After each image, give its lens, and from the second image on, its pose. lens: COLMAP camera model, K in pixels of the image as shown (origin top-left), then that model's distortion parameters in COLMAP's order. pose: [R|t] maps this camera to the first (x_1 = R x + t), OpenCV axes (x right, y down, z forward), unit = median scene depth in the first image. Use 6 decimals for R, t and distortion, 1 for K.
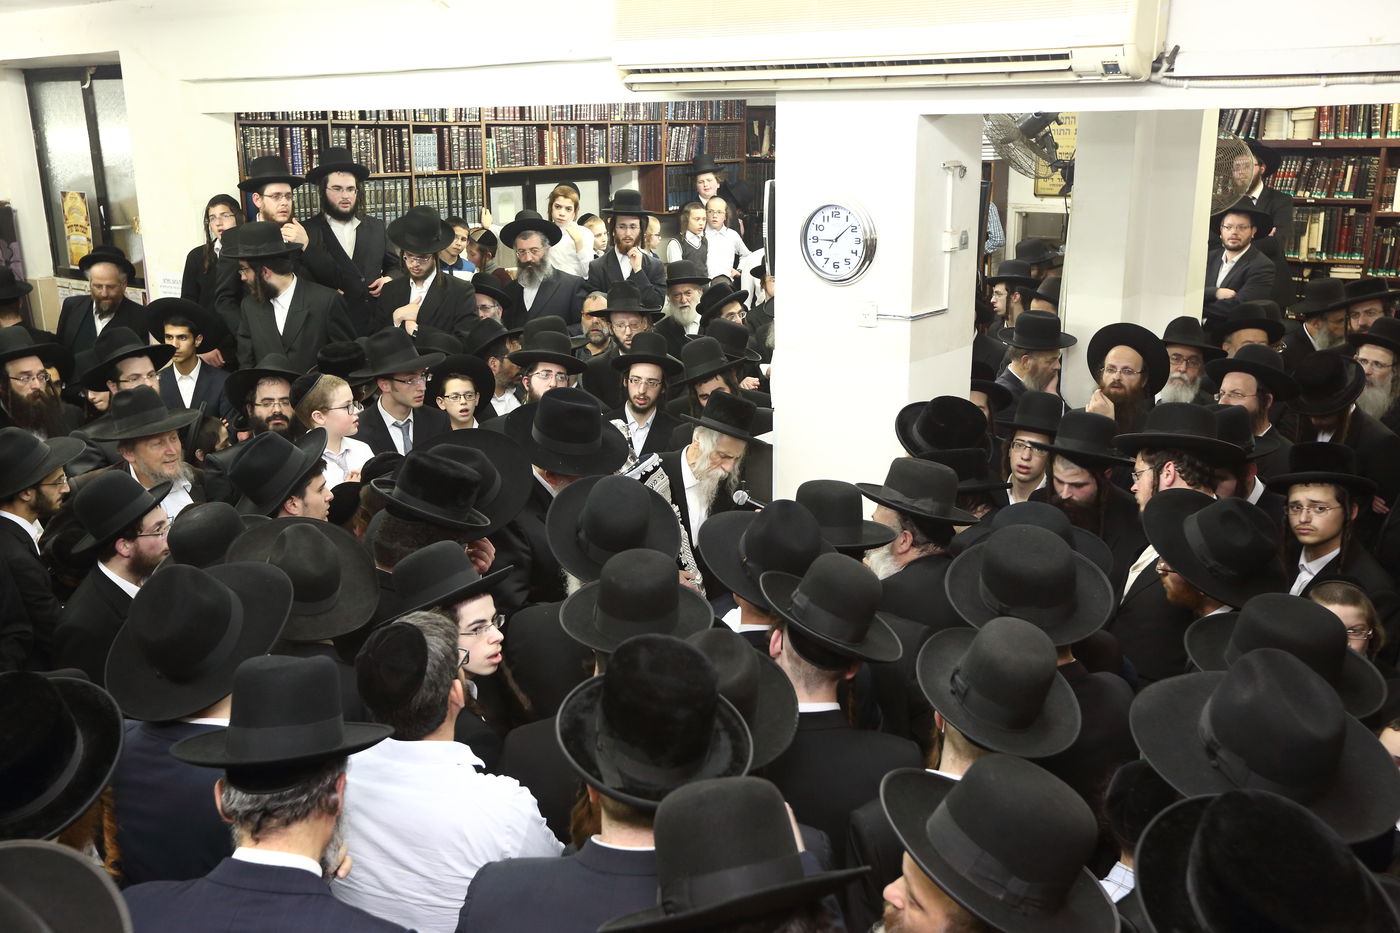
lens RADIAL K [[1381.5, 0, 700.0], [0, 1381.5, 466.5], [0, 0, 1]] dist [-0.002520, -0.002276]
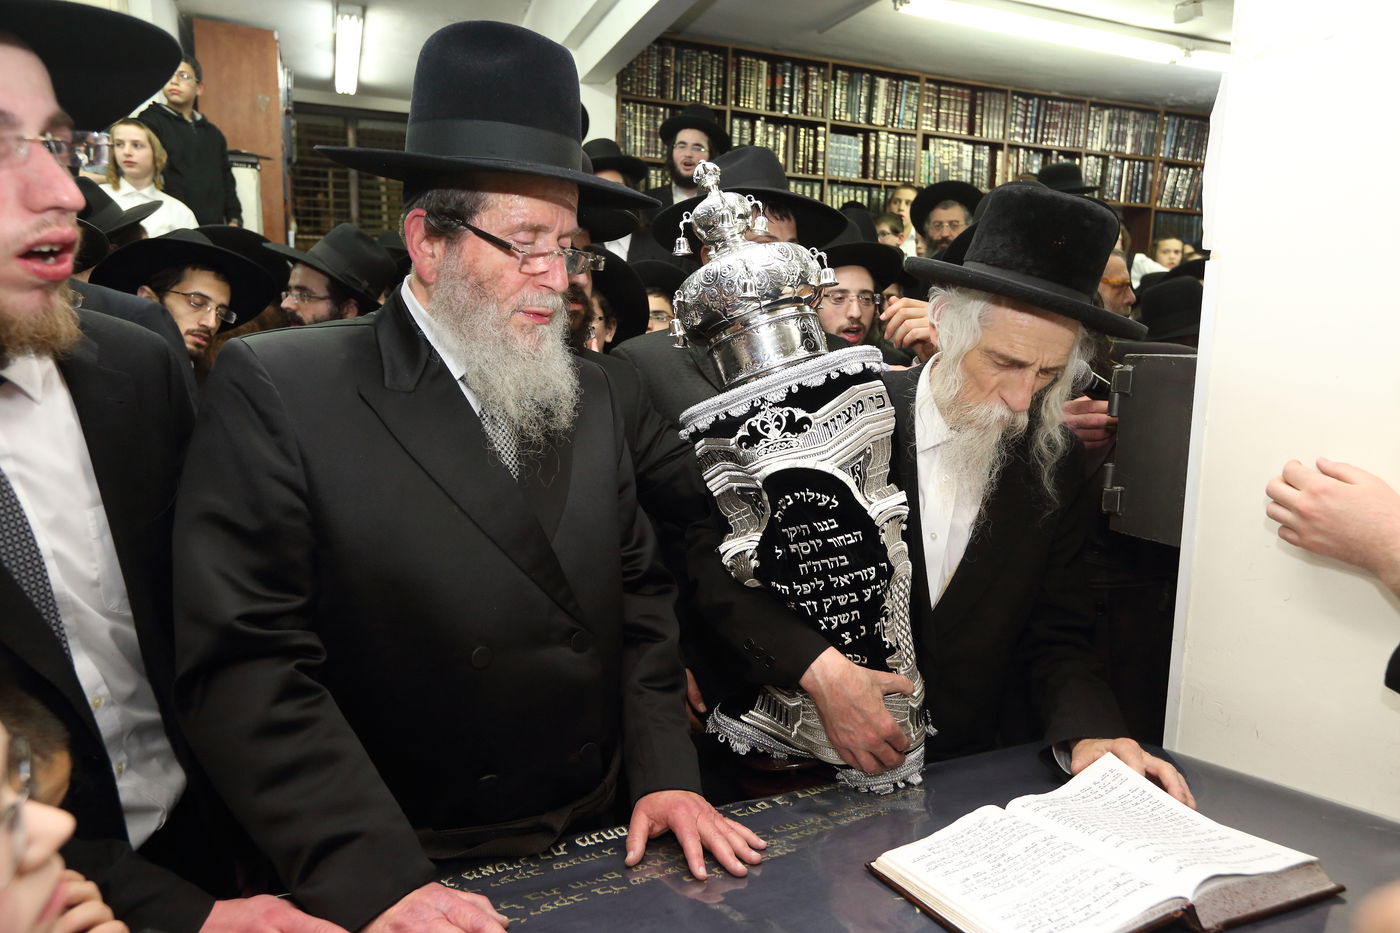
lens RADIAL K [[918.9, 0, 700.0], [0, 918.9, 466.5], [0, 0, 1]] dist [-0.027507, 0.061721]
pose [[0.858872, 0.092880, -0.503698, 0.042519], [-0.147577, 0.986590, -0.069716, 0.030064], [0.490468, 0.134211, 0.861062, 0.467304]]
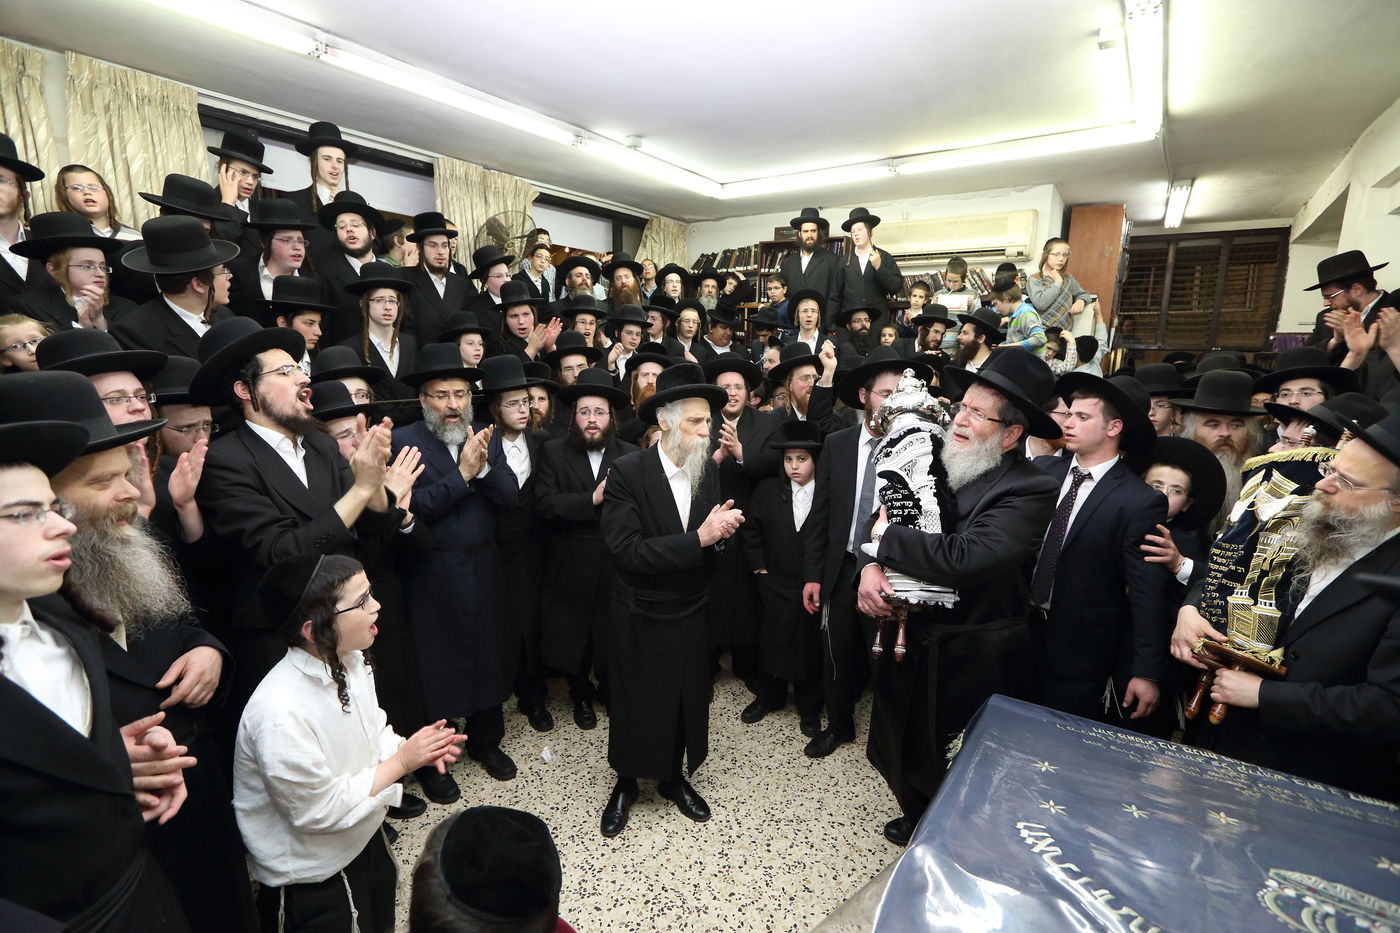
lens RADIAL K [[633.1, 0, 702.3], [0, 633.1, 472.6], [0, 0, 1]] dist [-0.046246, 0.014615]
pose [[0.046420, 0.199750, -0.978747, 0.125038], [-0.263812, 0.947468, 0.180855, 0.002809], [0.963456, 0.249810, 0.096678, 0.402630]]
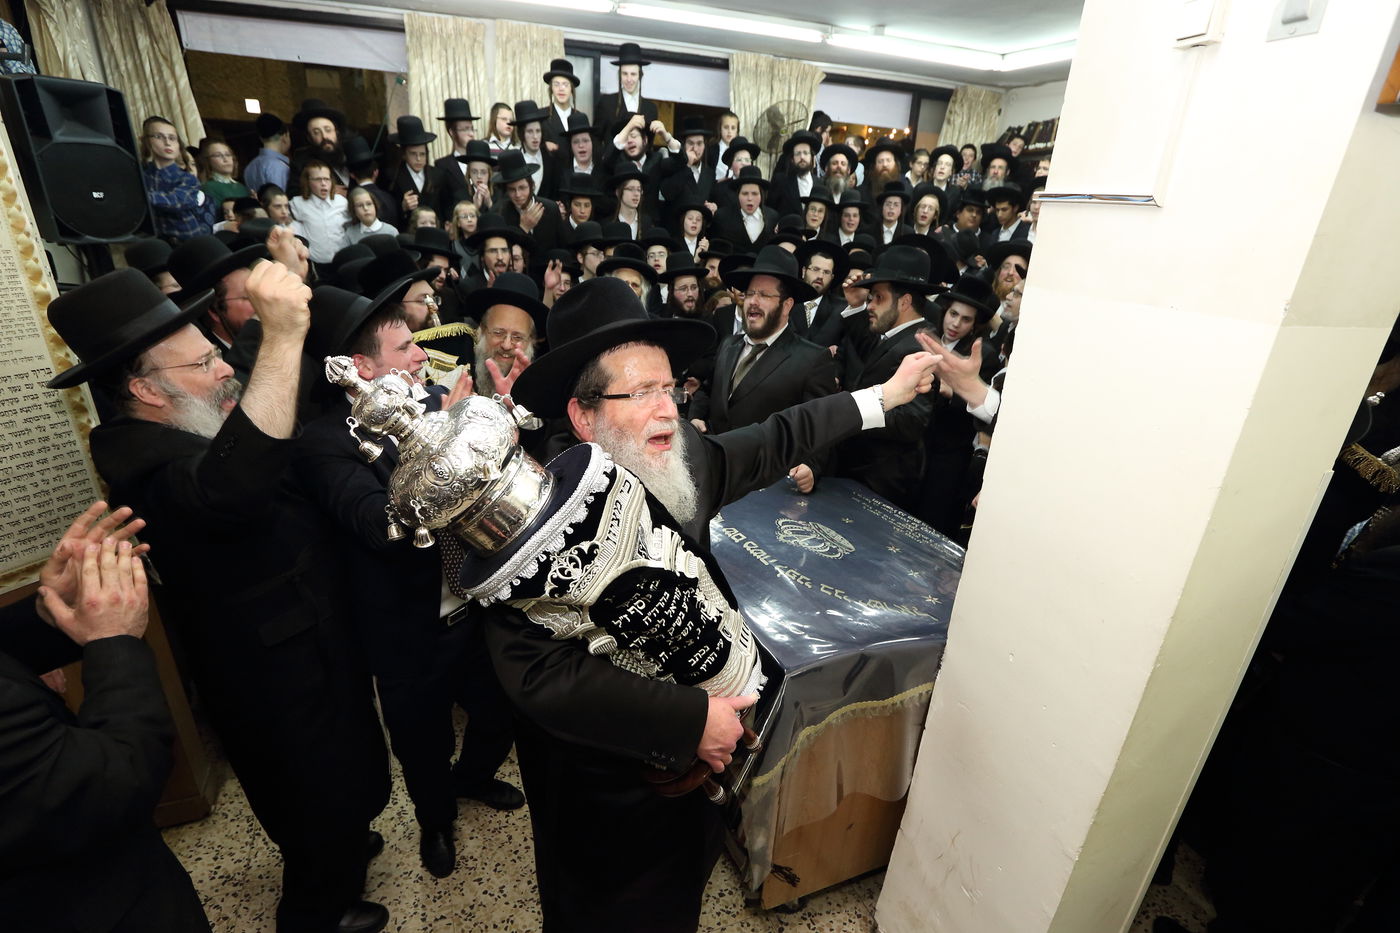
lens RADIAL K [[695.1, 0, 693.9], [0, 695.1, 517.6], [0, 0, 1]] dist [-0.053860, 0.020408]
pose [[-0.516290, 0.338215, -0.786801, 0.269661], [-0.251158, 0.818525, 0.516659, -0.062288], [0.818758, 0.464358, -0.337650, 0.599311]]
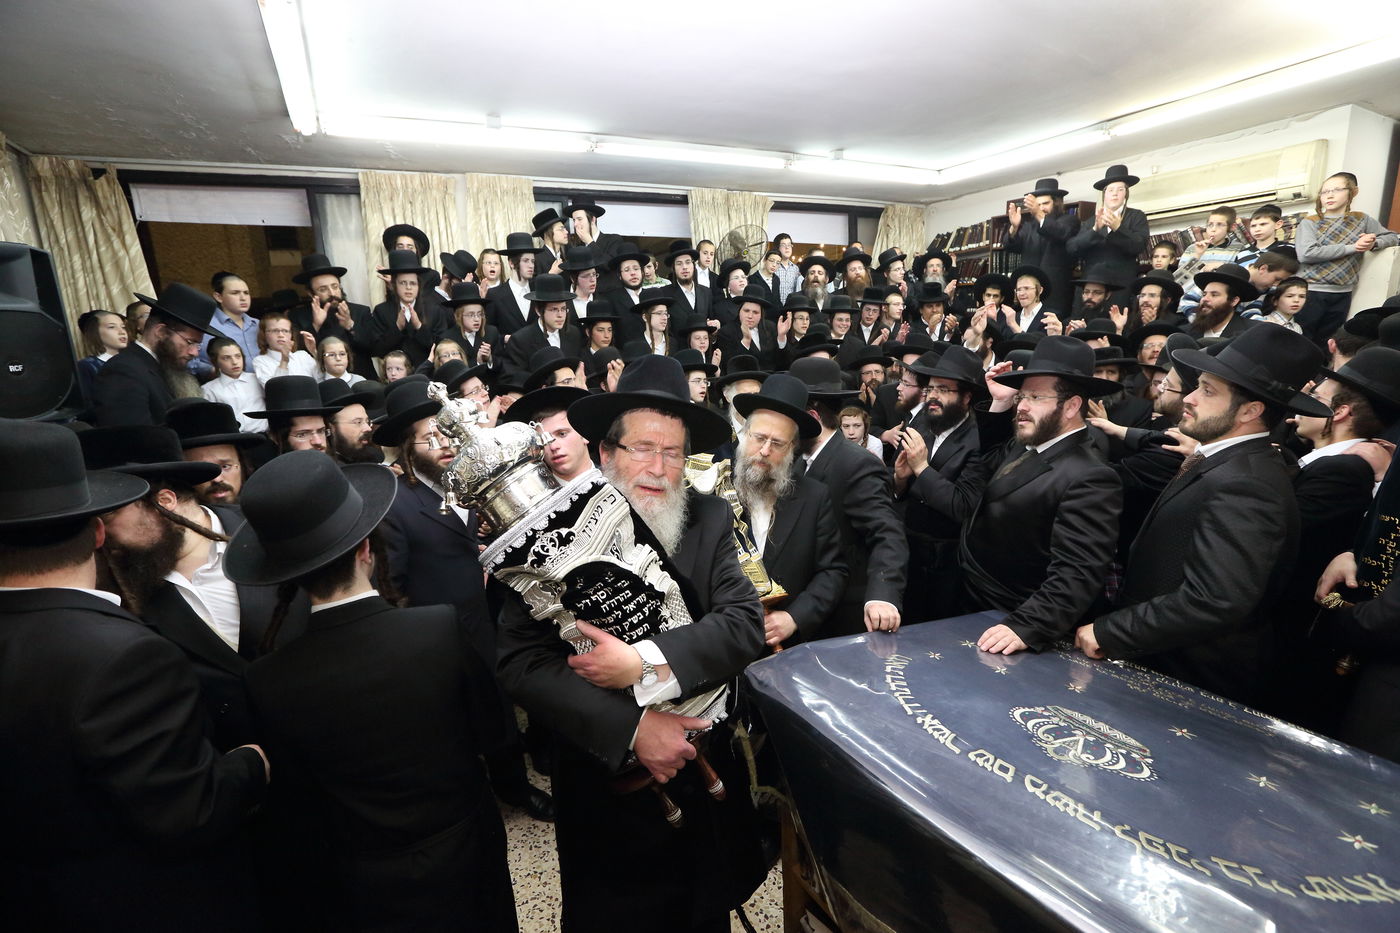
lens RADIAL K [[629.0, 0, 701.1], [0, 629.0, 460.4], [0, 0, 1]] dist [-0.049658, 0.015569]
pose [[-0.400911, 0.208070, -0.892175, 0.202676], [-0.175837, 0.938282, 0.297838, -0.027342], [0.899084, 0.276284, -0.339581, 0.494281]]
